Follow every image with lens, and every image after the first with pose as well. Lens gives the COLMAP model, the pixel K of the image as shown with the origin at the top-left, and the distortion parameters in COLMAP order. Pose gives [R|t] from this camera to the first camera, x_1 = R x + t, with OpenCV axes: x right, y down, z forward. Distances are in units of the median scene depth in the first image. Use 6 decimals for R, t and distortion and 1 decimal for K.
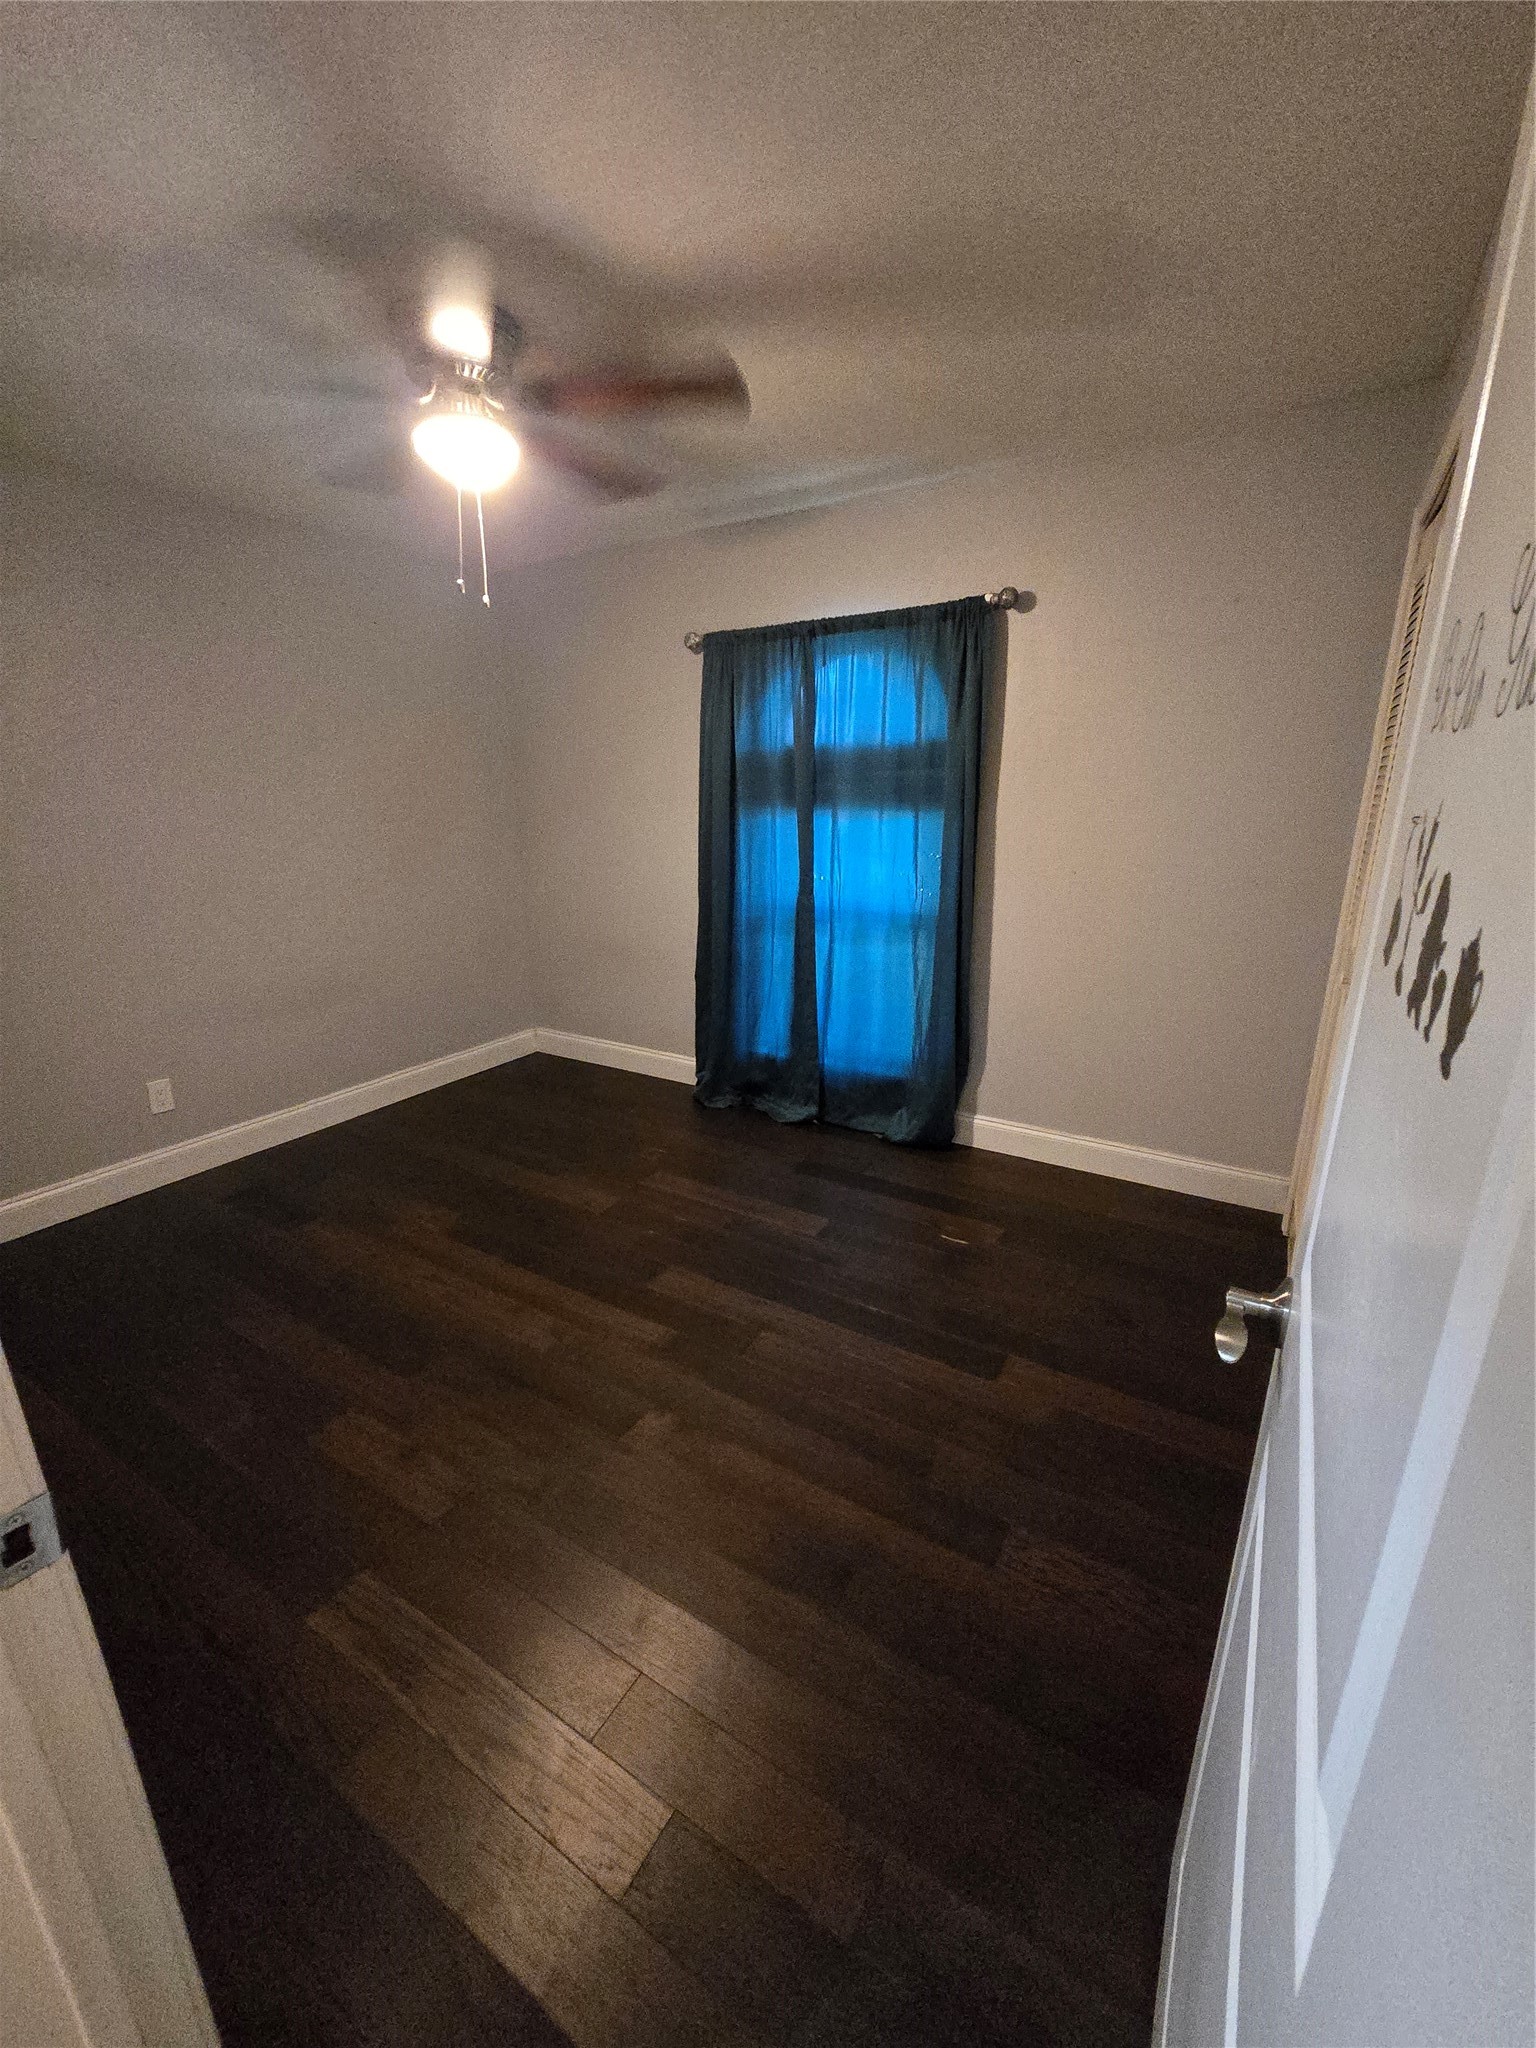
lens RADIAL K [[834.0, 0, 751.7], [0, 834.0, 1032.3], [0, 0, 1]] dist [-0.000252, -0.003529]
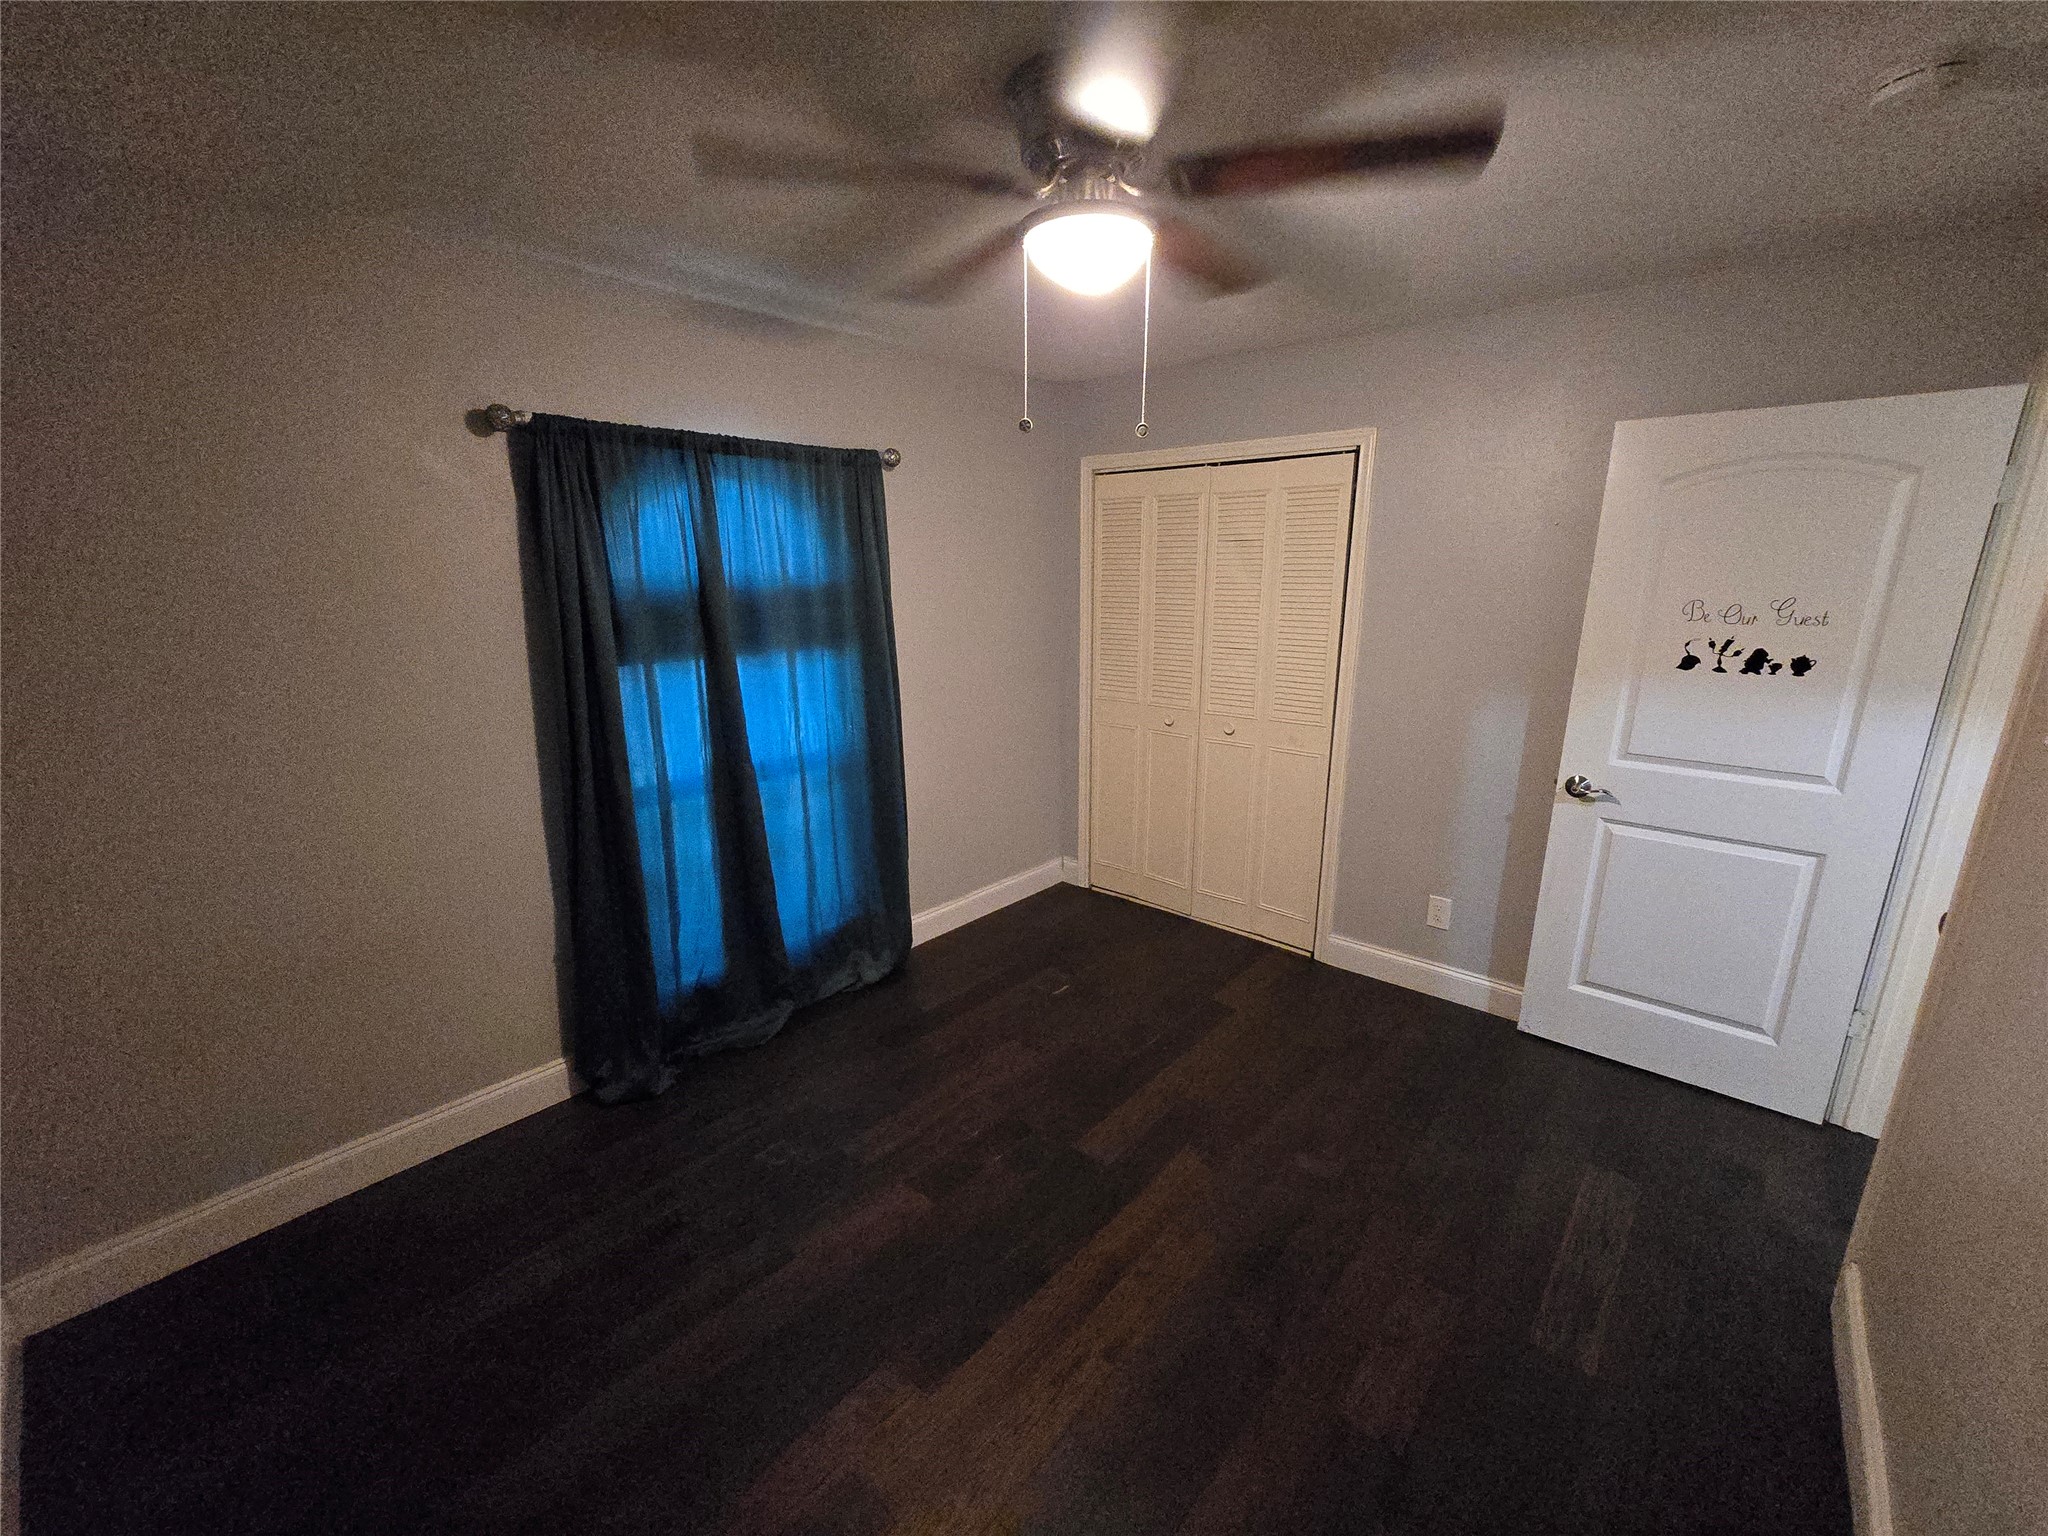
lens RADIAL K [[834.0, 0, 1035.5], [0, 834.0, 783.7], [0, 0, 1]] dist [-0.000252, -0.003529]
pose [[0.148345, -0.245336, 0.958021, -0.728557], [0.282851, 0.938796, 0.196615, -0.240014], [-0.947623, 0.241810, 0.208659, 0.604654]]
